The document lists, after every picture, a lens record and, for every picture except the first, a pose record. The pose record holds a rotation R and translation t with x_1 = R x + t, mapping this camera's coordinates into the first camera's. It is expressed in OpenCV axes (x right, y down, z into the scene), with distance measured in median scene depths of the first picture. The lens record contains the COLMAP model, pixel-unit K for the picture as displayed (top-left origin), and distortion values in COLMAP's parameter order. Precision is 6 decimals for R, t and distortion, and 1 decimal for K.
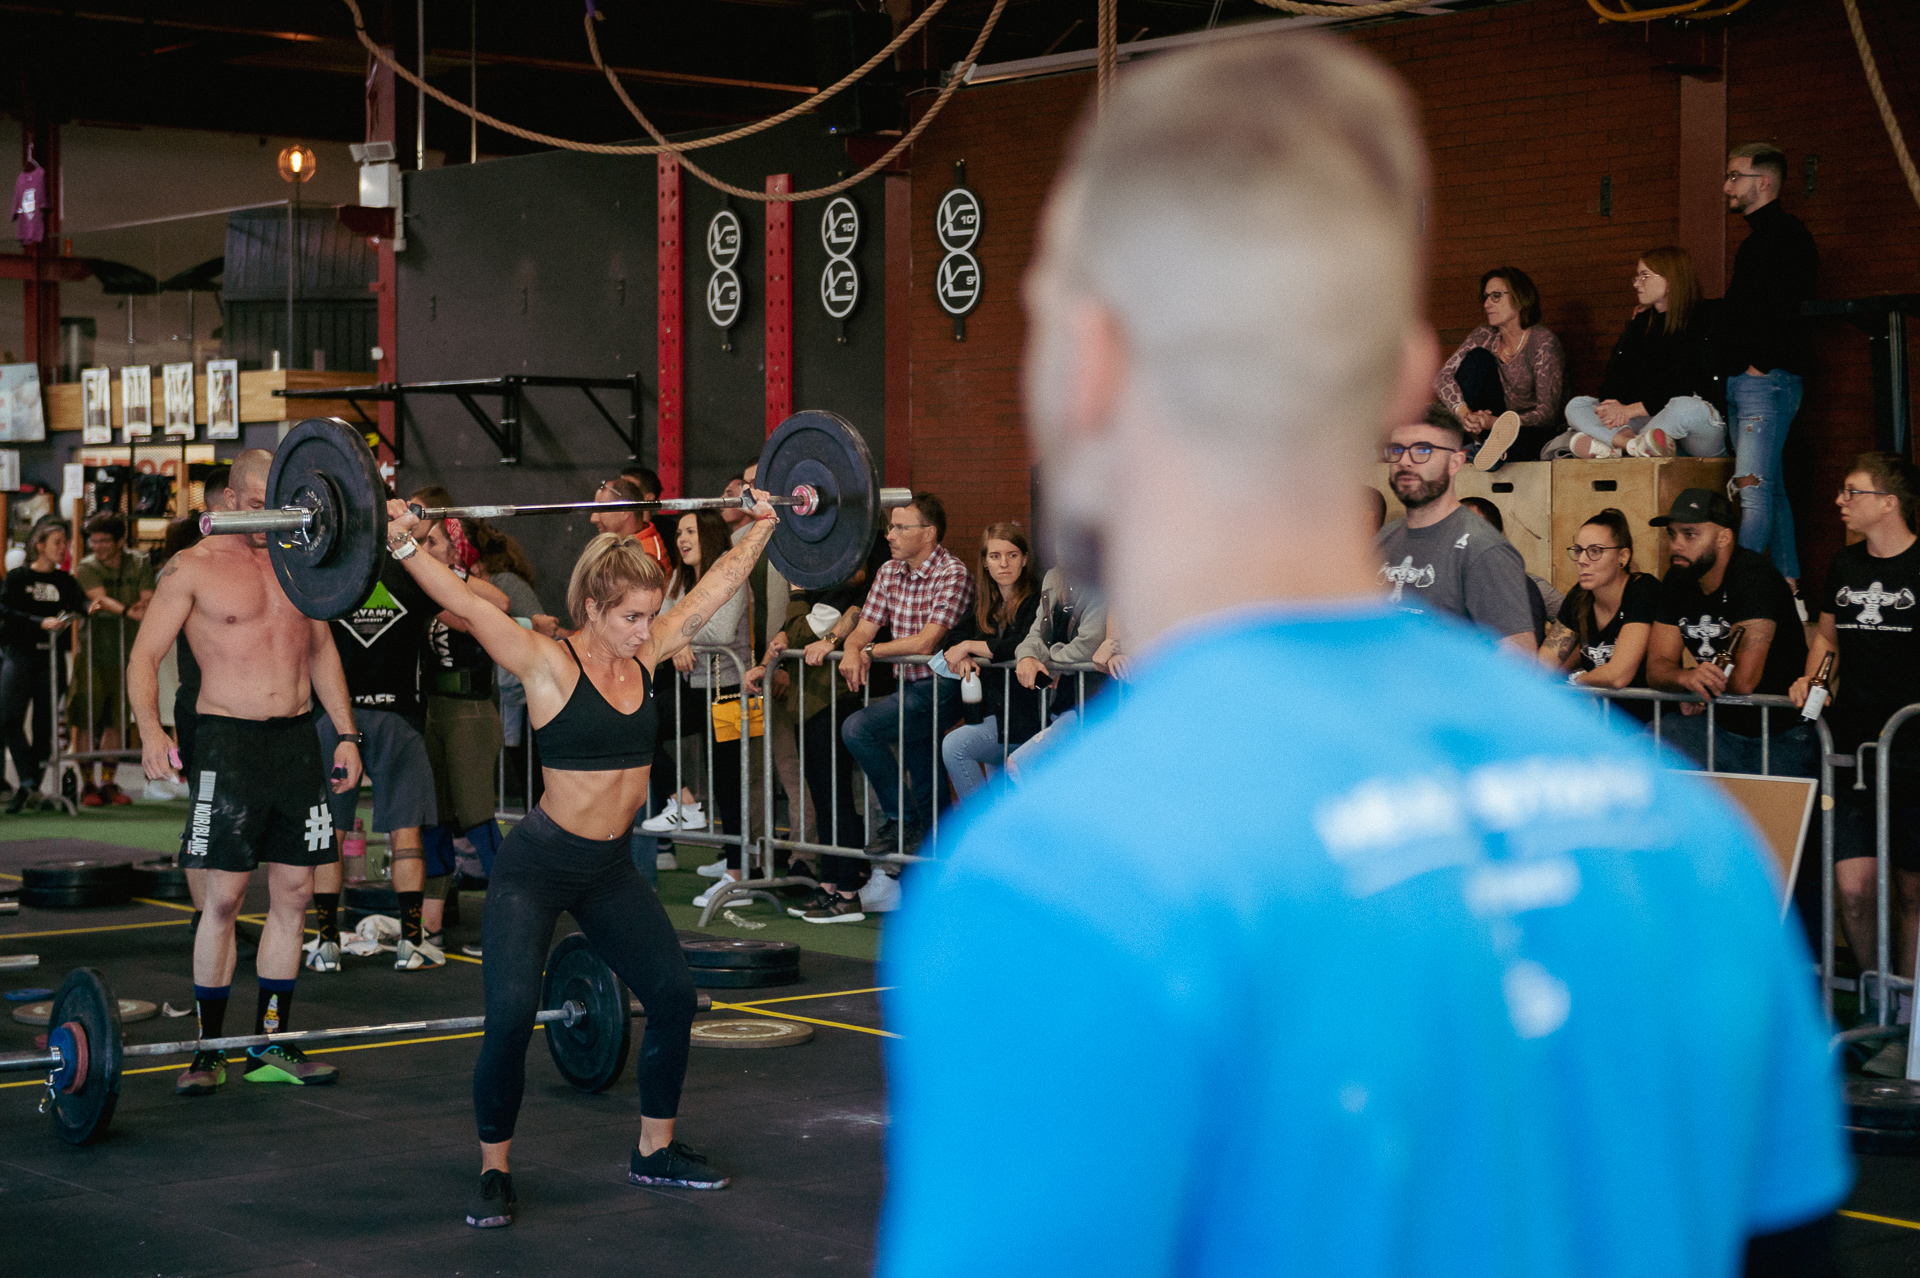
lens RADIAL K [[3607.7, 0, 960.0], [0, 3607.7, 639.0], [0, 0, 1]] dist [-0.020835, -0.059946]
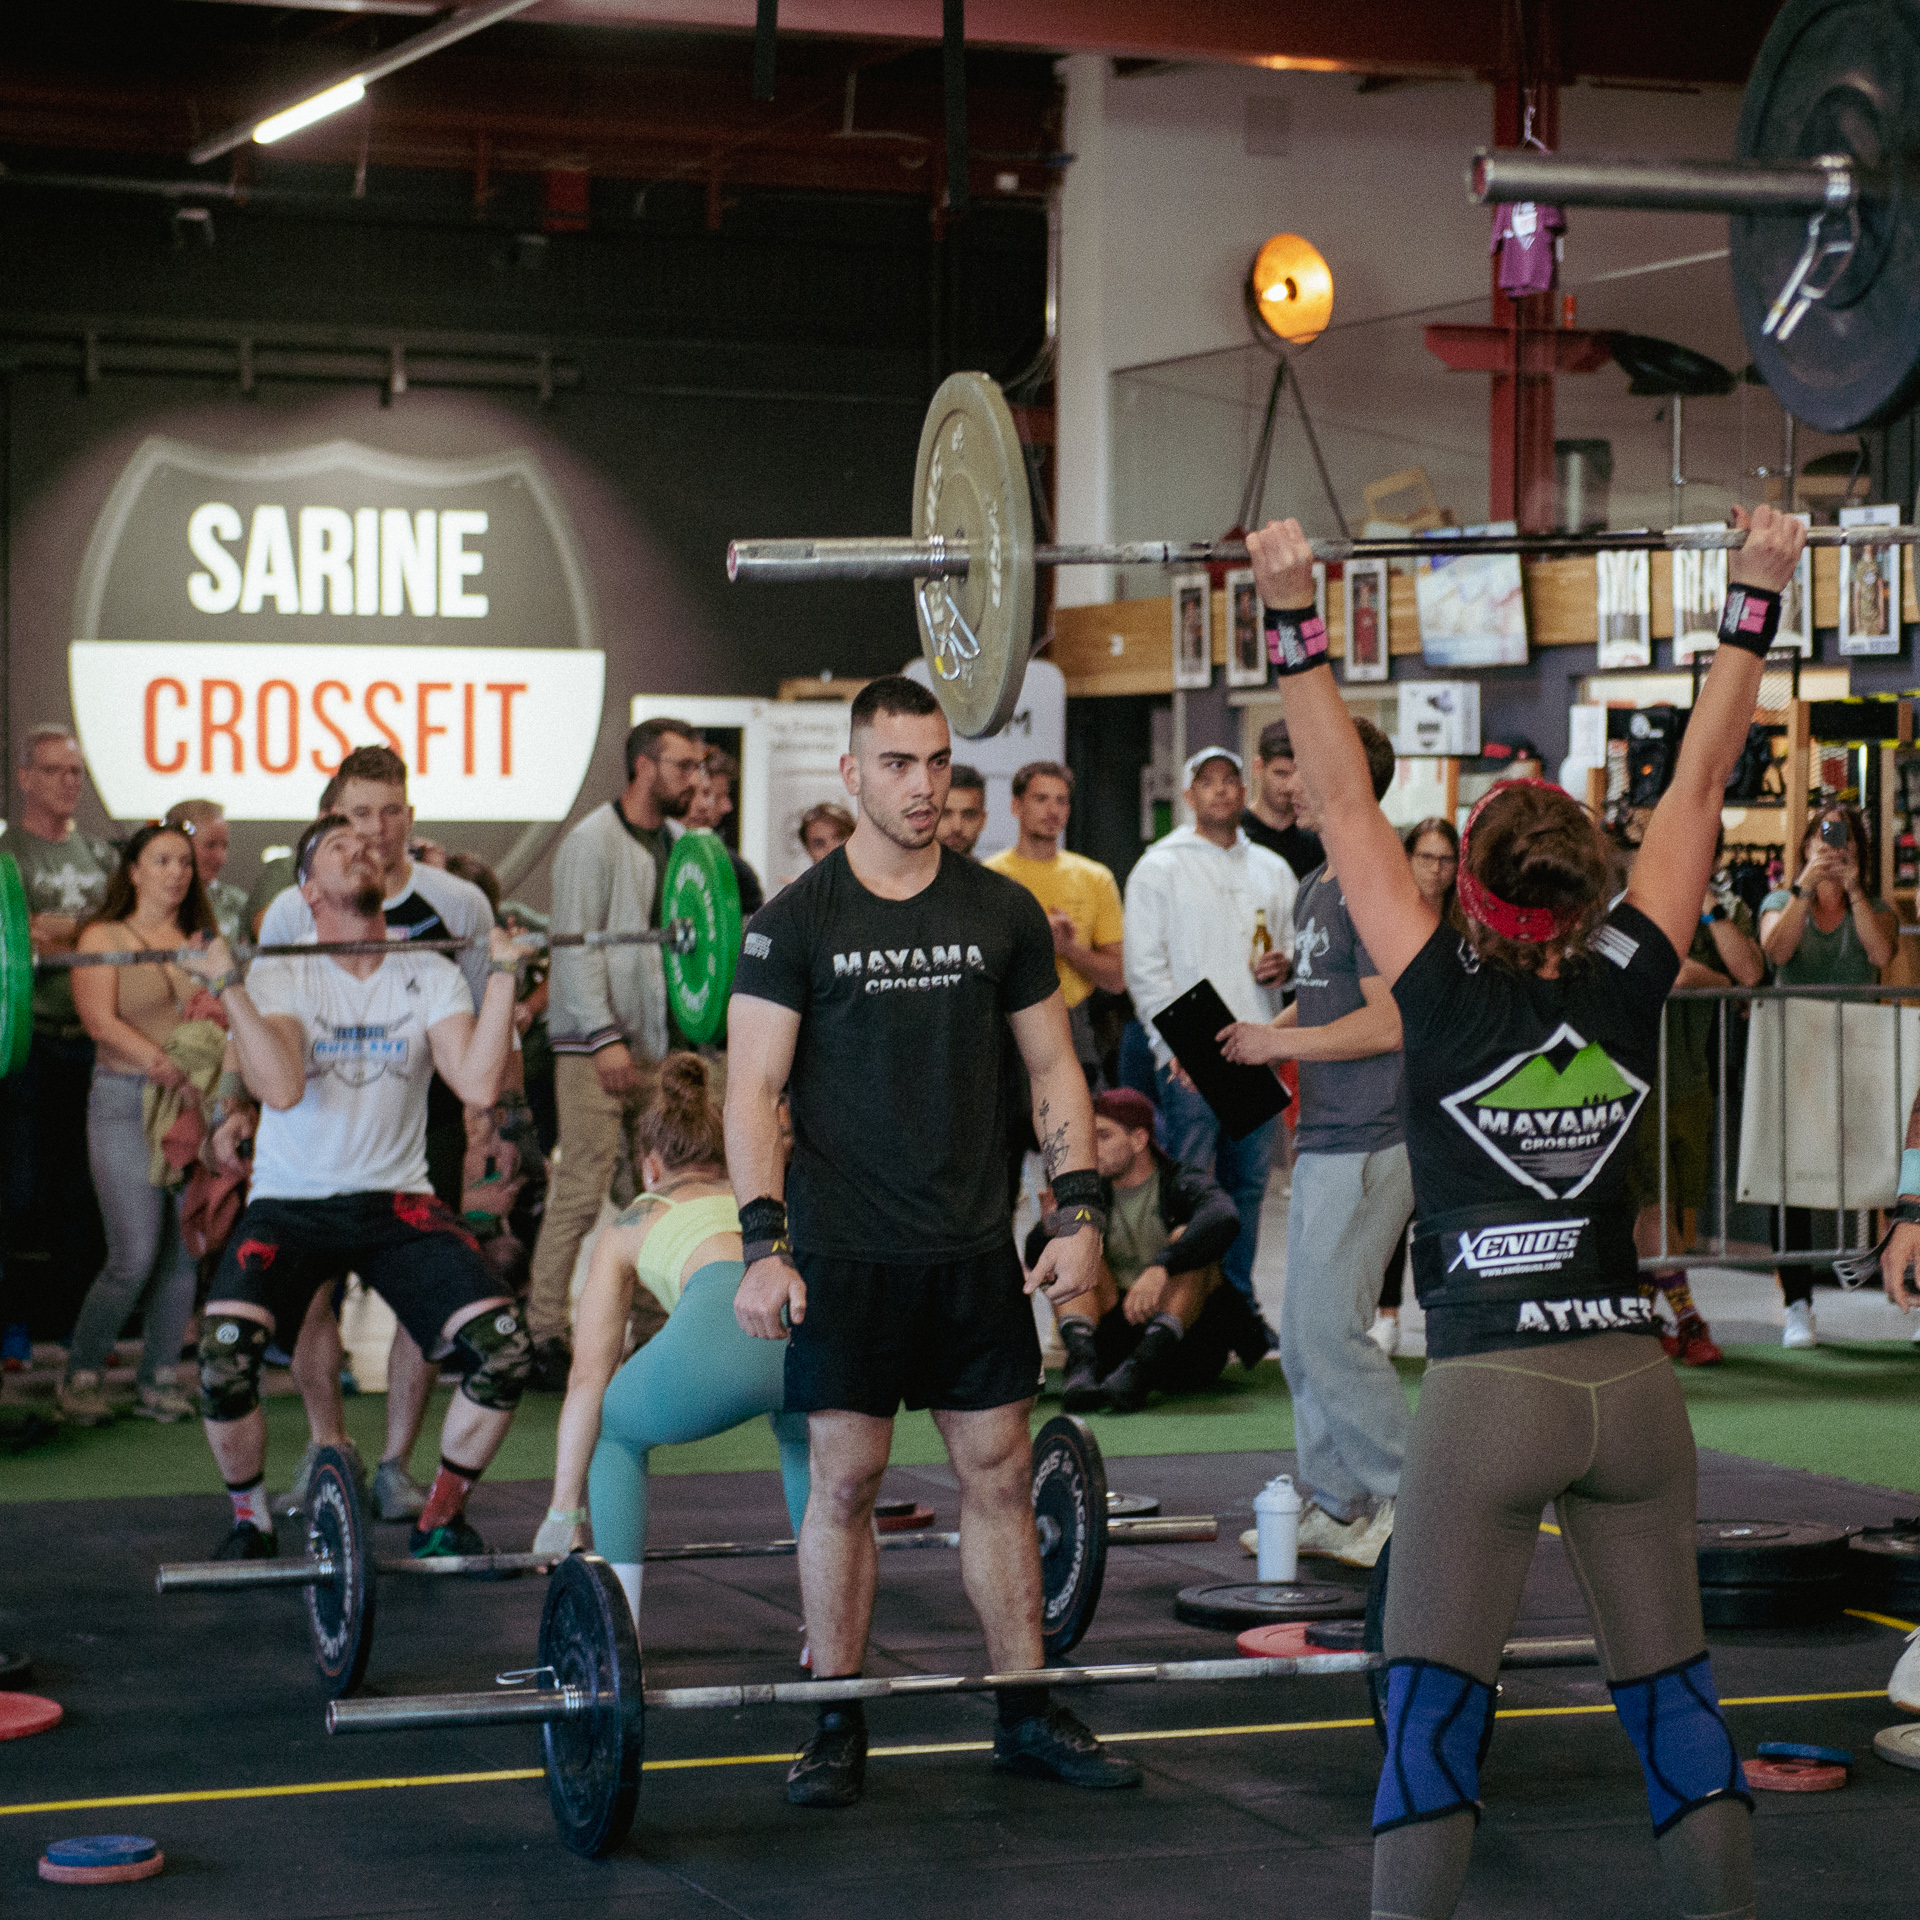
lens RADIAL K [[5486.9, 0, 960.0], [0, 5486.9, 960.0], [0, 0, 1]] dist [-0.009267, 0.308129]
pose [[0.949747, 0.008643, -0.312898, -0.076328], [-0.009996, 0.999946, -0.002721, -0.006936], [0.312858, 0.005712, 0.949783, 0.184020]]
